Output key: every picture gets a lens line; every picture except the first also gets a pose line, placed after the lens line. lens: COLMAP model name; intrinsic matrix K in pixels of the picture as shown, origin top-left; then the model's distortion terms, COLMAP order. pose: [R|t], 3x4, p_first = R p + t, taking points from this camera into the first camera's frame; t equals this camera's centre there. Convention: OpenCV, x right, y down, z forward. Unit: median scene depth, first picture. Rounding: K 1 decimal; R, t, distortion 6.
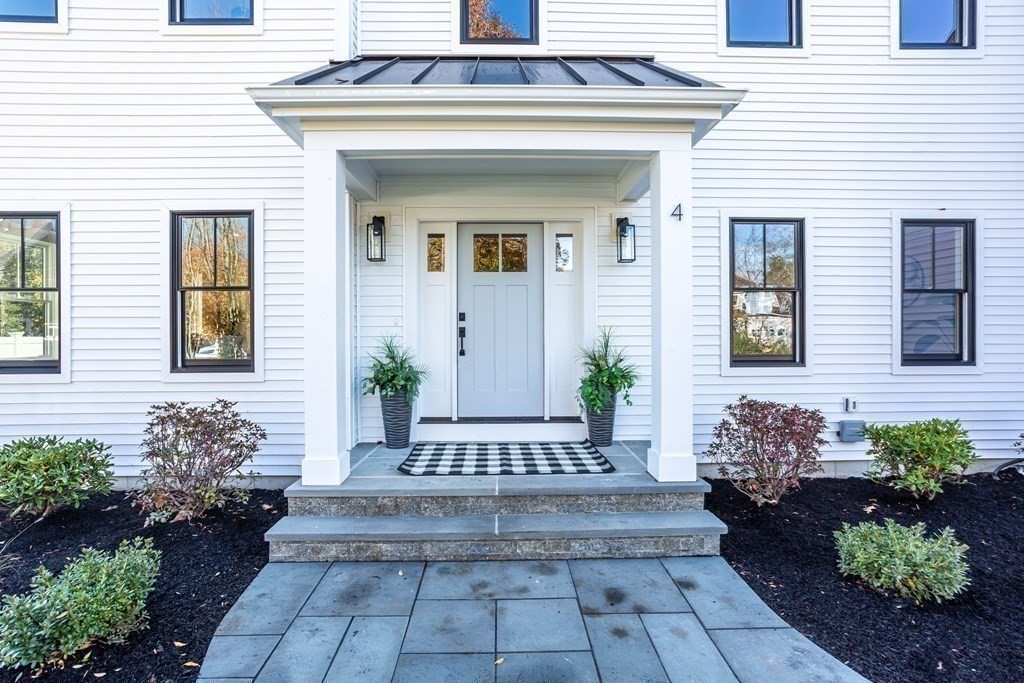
lens RADIAL K [[498.6, 0, 501.4], [0, 498.6, 334.1], [0, 0, 1]] dist [-0.019707, 0.005328]
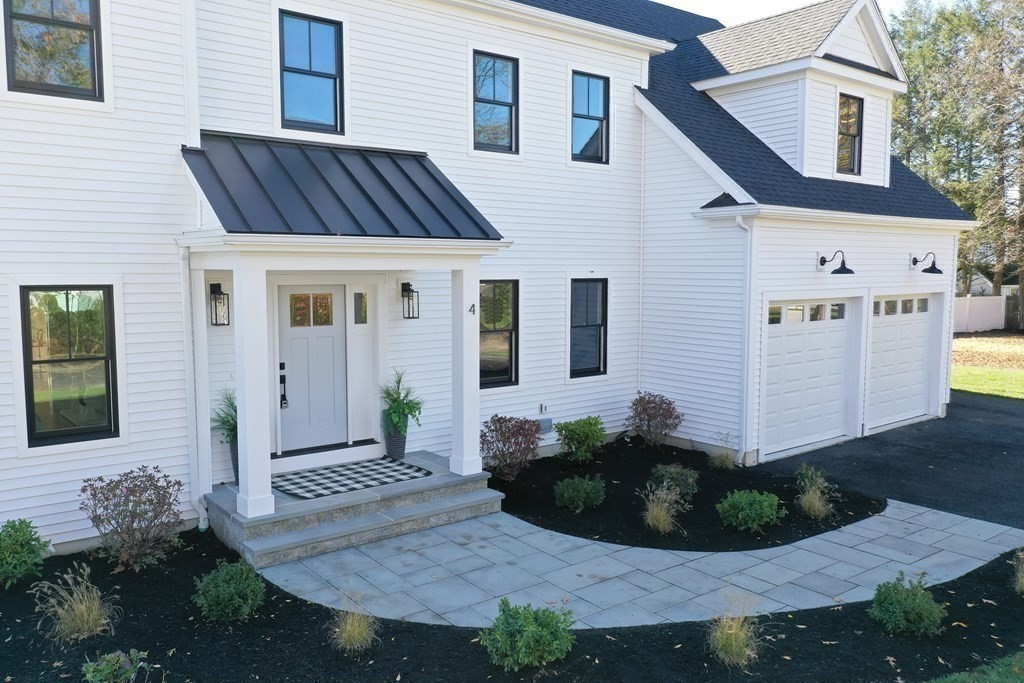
lens RADIAL K [[798.4, 0, 514.5], [0, 798.4, 340.5], [0, 0, 1]] dist [-0.035053, -0.002576]
pose [[0.789684, -0.049826, 0.611488, -0.942329], [-0.006248, 0.995992, 0.089226, -0.315870], [-0.613482, -0.074281, 0.786207, -0.934655]]
